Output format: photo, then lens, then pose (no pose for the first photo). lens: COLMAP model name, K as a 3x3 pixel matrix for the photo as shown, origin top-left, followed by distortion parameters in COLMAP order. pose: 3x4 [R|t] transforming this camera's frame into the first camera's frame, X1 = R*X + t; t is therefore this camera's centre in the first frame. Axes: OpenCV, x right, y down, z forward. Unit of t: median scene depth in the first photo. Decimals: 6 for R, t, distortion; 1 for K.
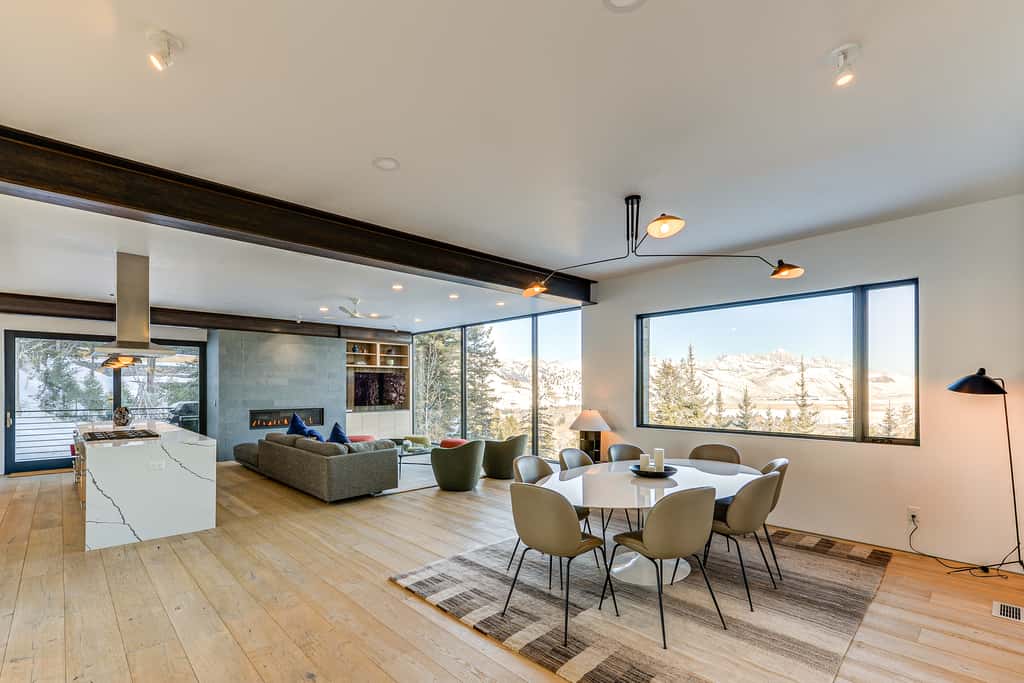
lens RADIAL K [[480.6, 0, 495.3], [0, 480.6, 389.4], [0, 0, 1]] dist [0.021687, -0.001231]
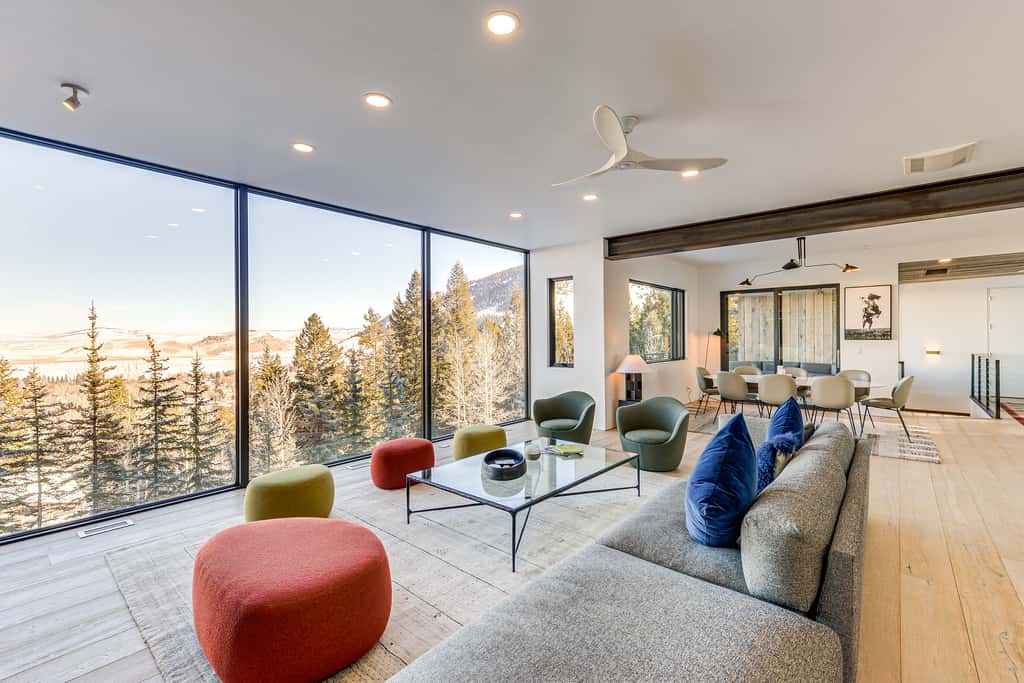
lens RADIAL K [[435.4, 0, 506.9], [0, 435.4, 341.9], [0, 0, 1]] dist [0.004570, 0.000236]
pose [[-0.111817, -0.008948, 0.993688, -0.451706], [0.008920, 0.999910, 0.010008, -0.001517], [-0.993689, 0.009983, -0.111728, 0.797024]]
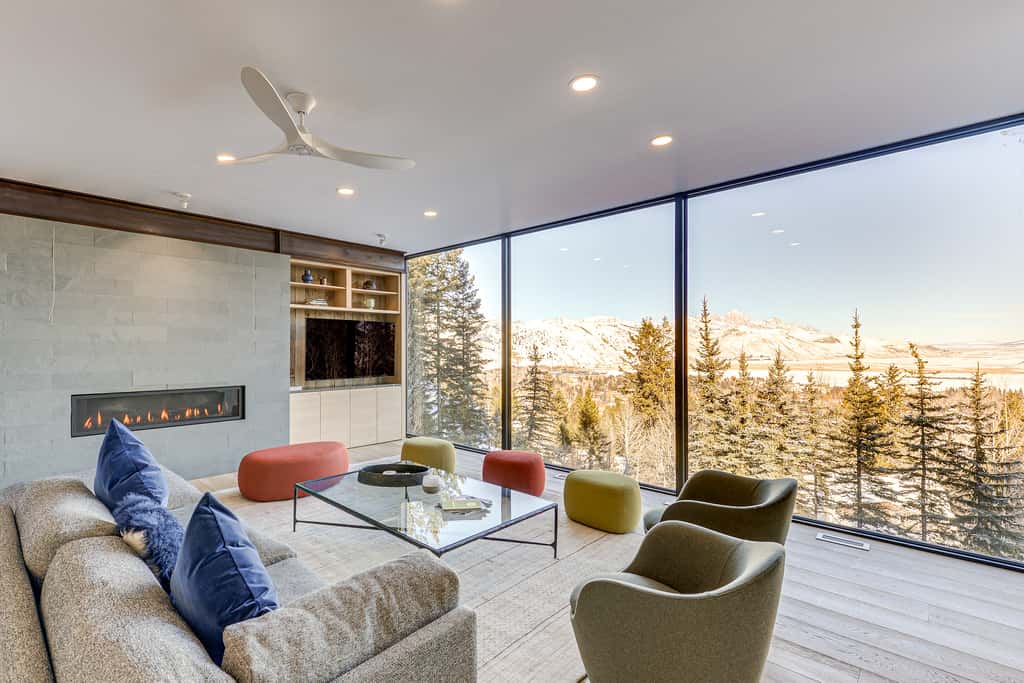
lens RADIAL K [[480.6, 0, 478.7], [0, 480.6, 344.8], [0, 0, 1]] dist [0.021687, -0.001231]
pose [[0.998575, 0.000378, 0.053370, -0.124777], [0.000170, 0.999947, -0.010261, 0.000072], [-0.053371, 0.010255, 0.998522, 0.438871]]
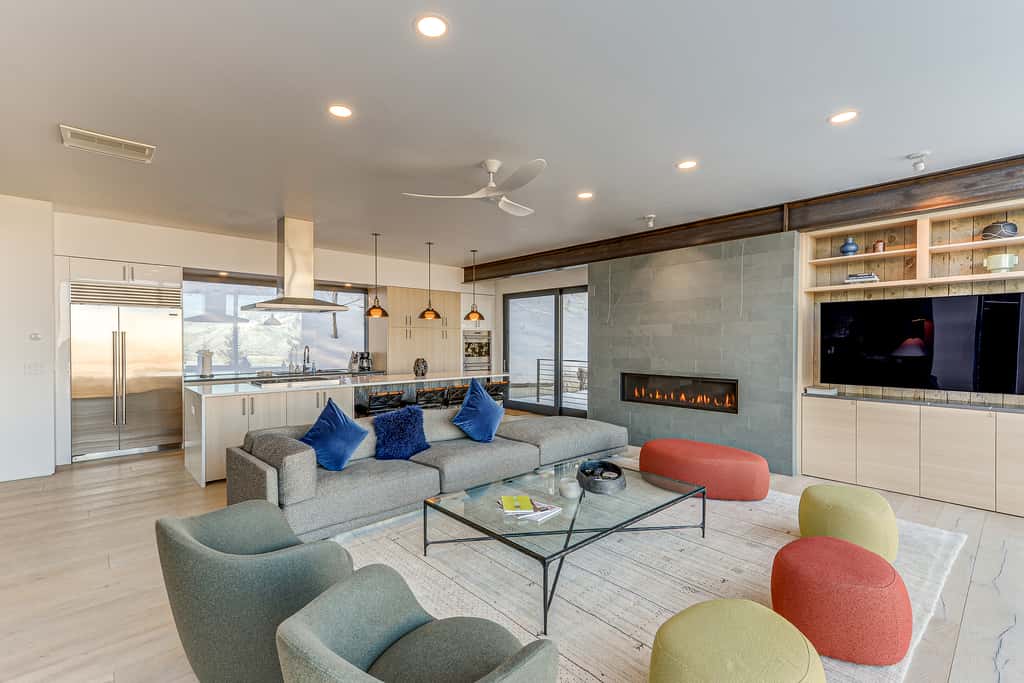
lens RADIAL K [[463.5, 0, 474.8], [0, 463.5, 337.0], [0, 0, 1]] dist [0.020397, 0.000453]
pose [[-0.057893, -0.006867, -0.998299, 0.135707], [-0.002341, 0.999975, -0.006743, -0.002099], [0.998320, 0.001947, -0.057907, 0.705077]]
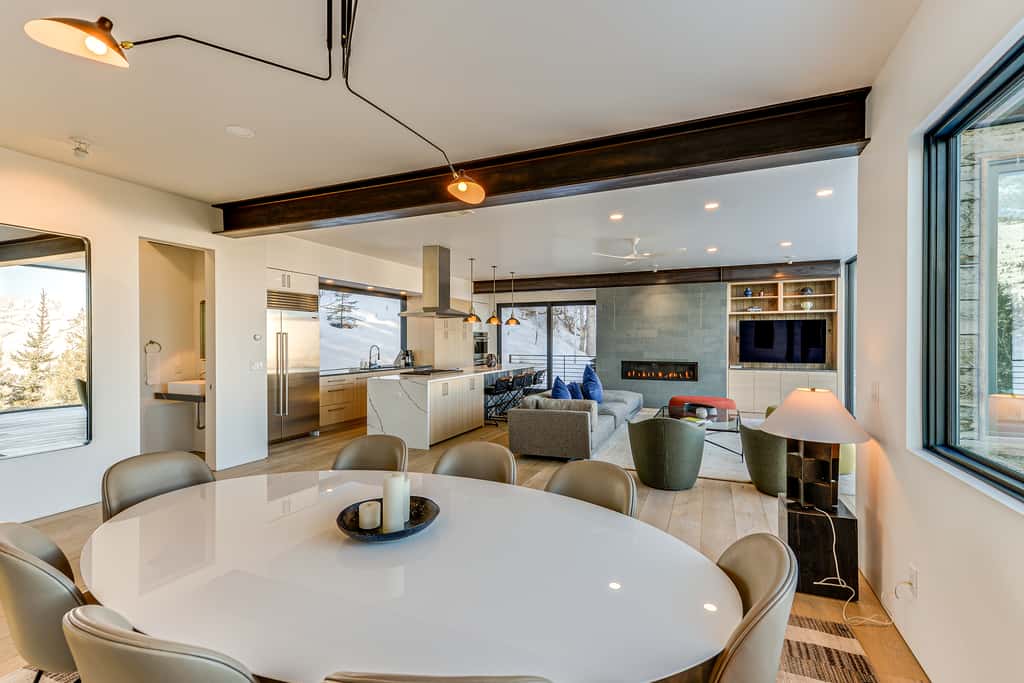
lens RADIAL K [[463.5, 0, 511.3], [0, 463.5, 341.1], [0, 0, 1]] dist [0.020397, 0.000453]
pose [[0.394340, 0.003898, -0.918956, 0.282431], [-0.001974, 0.999992, 0.003395, -0.002783], [0.918962, 0.000475, 0.394345, 0.318542]]
